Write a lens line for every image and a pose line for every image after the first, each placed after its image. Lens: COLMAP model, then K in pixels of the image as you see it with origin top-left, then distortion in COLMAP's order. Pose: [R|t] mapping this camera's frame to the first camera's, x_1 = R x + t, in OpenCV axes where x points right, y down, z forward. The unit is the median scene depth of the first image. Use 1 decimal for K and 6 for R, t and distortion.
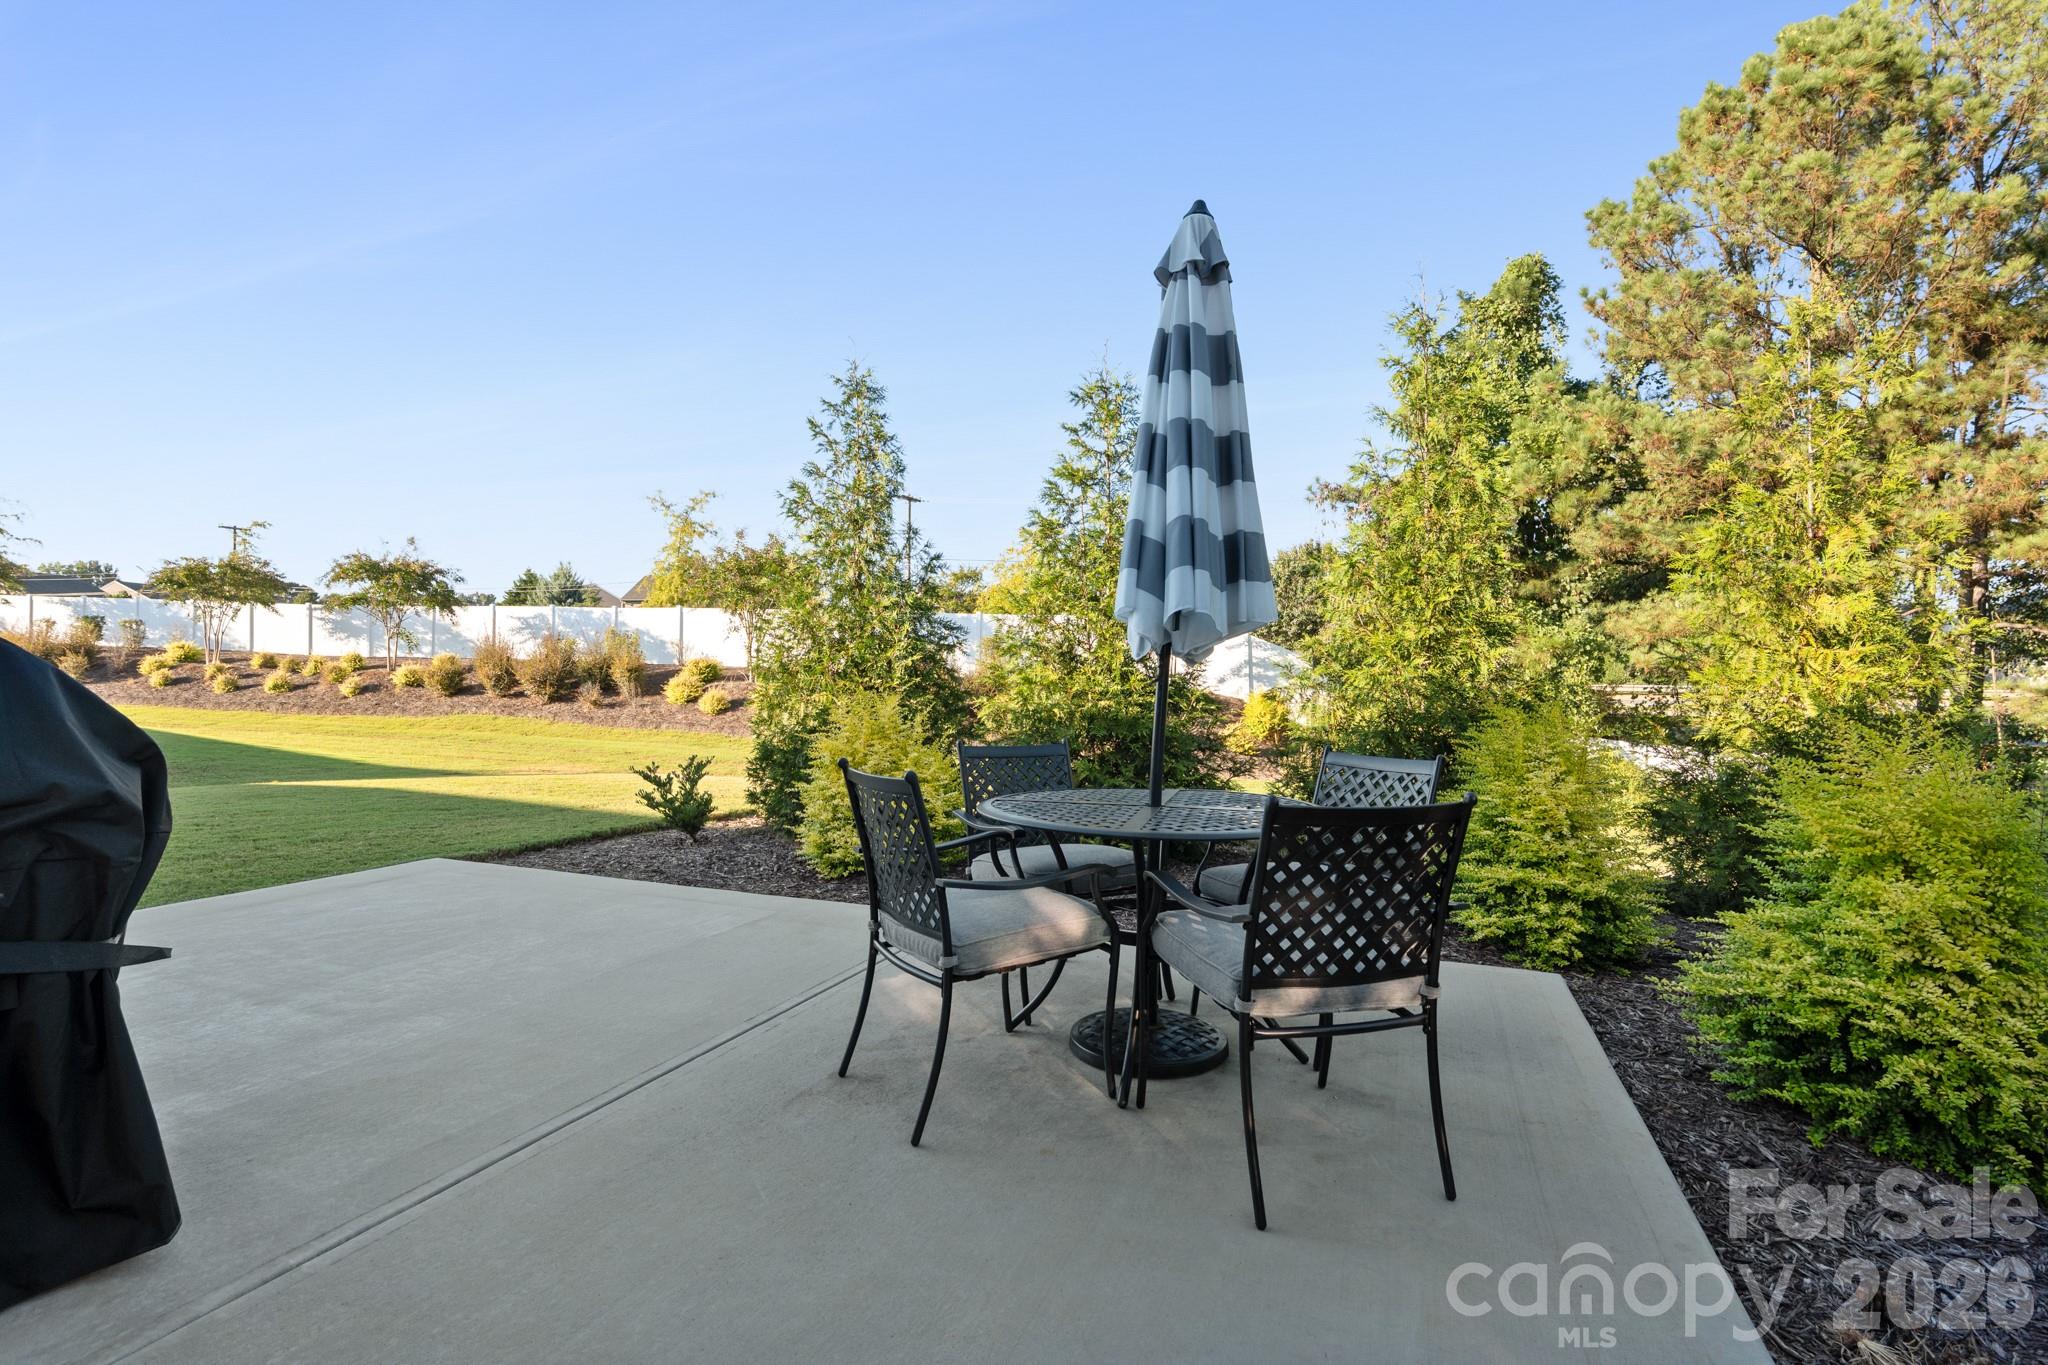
lens RADIAL K [[951.2, 0, 1025.9], [0, 951.2, 679.0], [0, 0, 1]] dist [-0.011681, 0.000287]
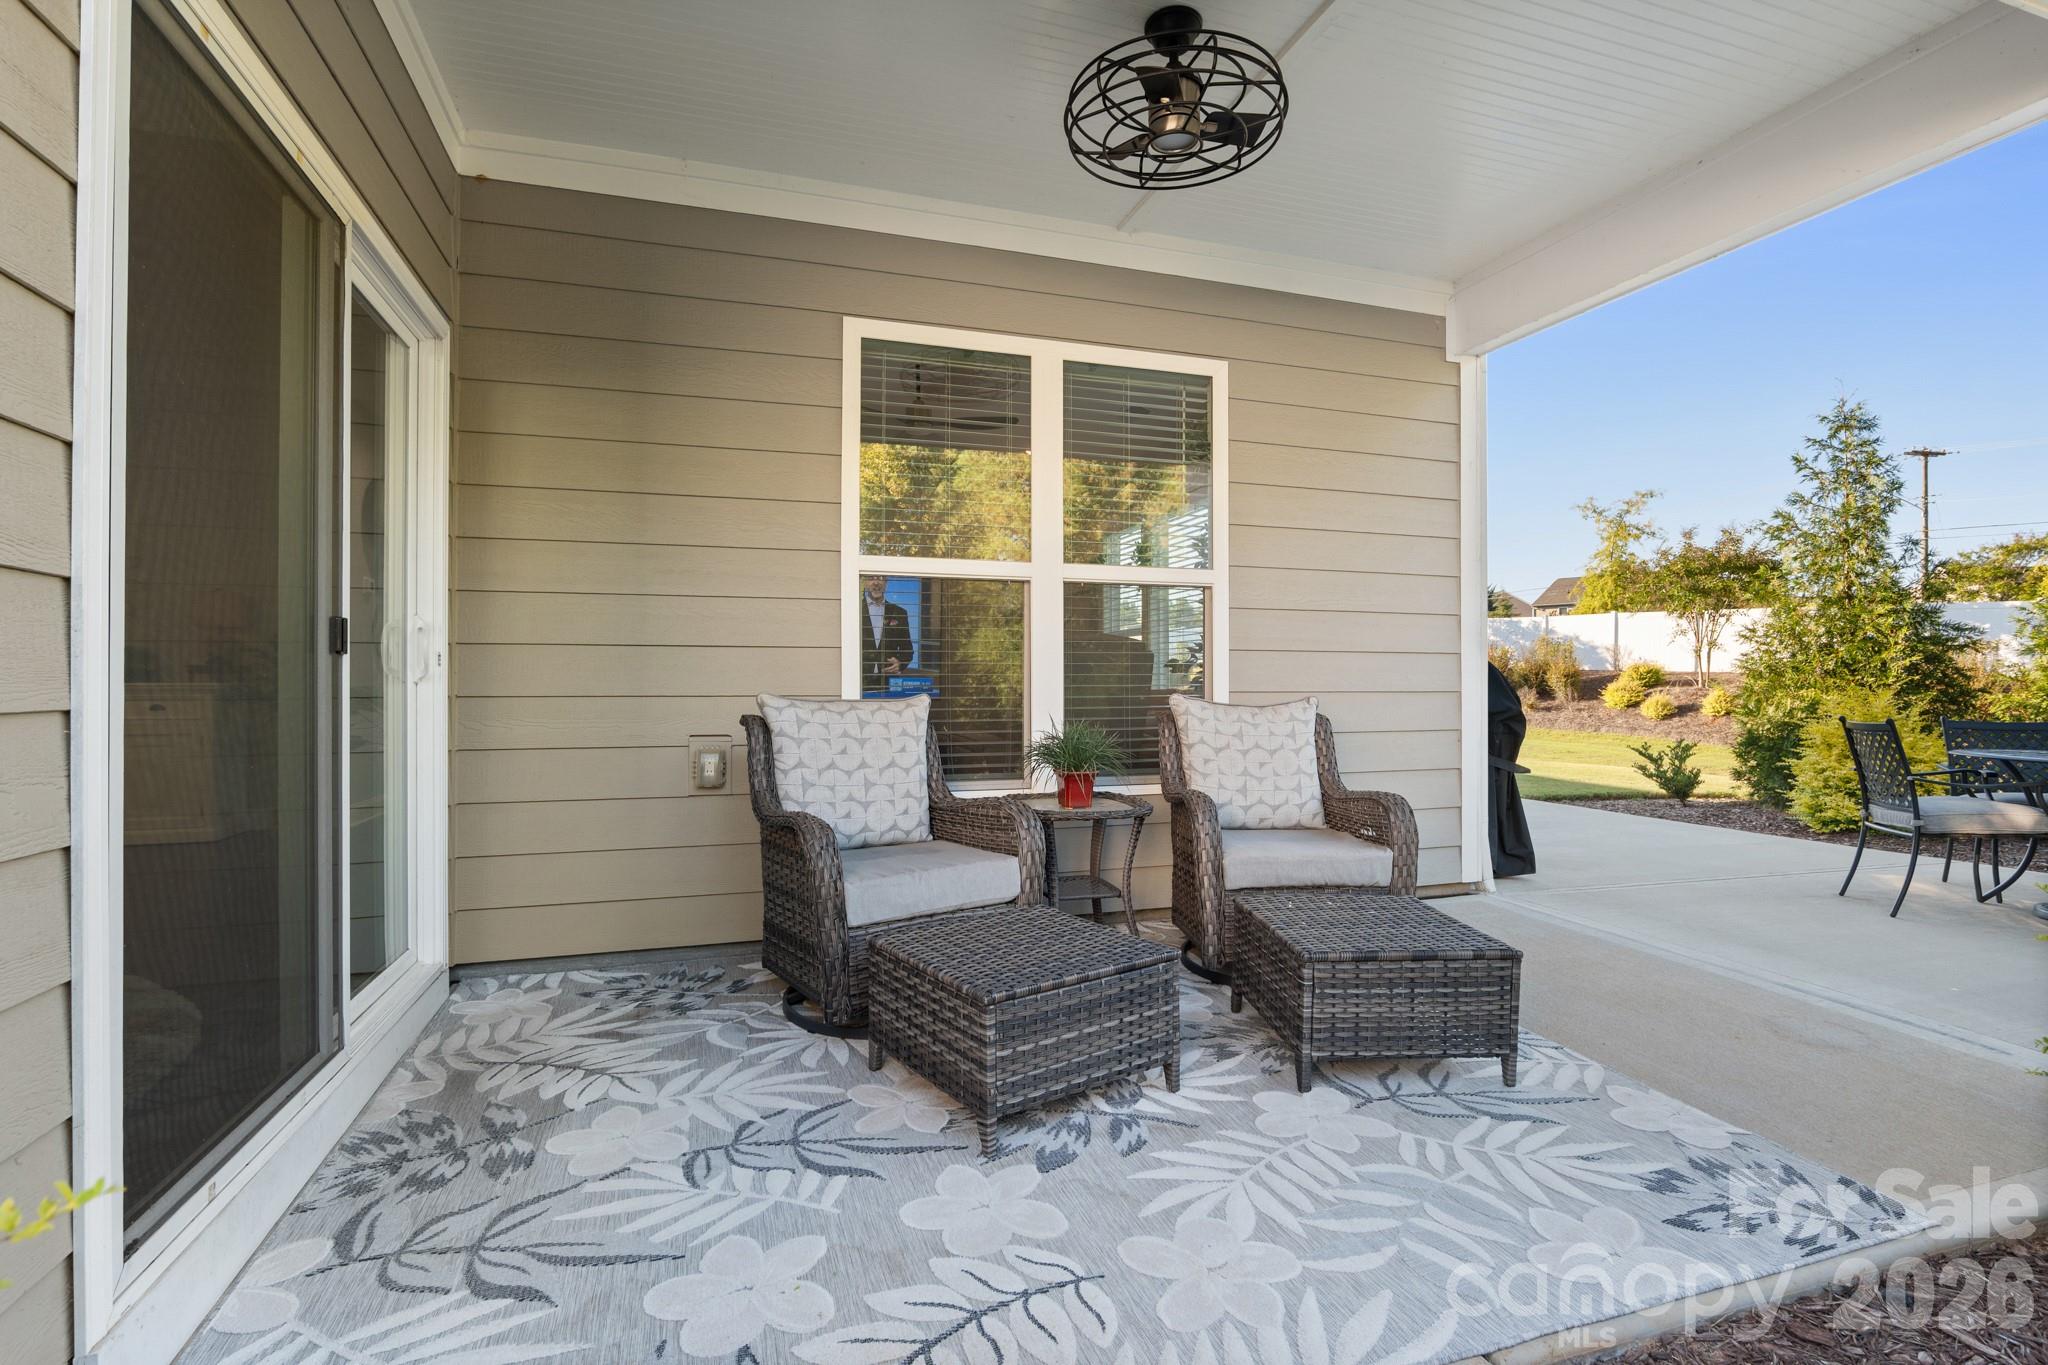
lens RADIAL K [[951.2, 0, 1025.9], [0, 951.2, 679.0], [0, 0, 1]] dist [-0.011681, 0.000287]
pose [[0.630491, -0.004988, -0.776180, 0.078361], [-0.001302, 0.999971, -0.007484, 0.010821], [0.776195, 0.005729, 0.630466, -0.474075]]
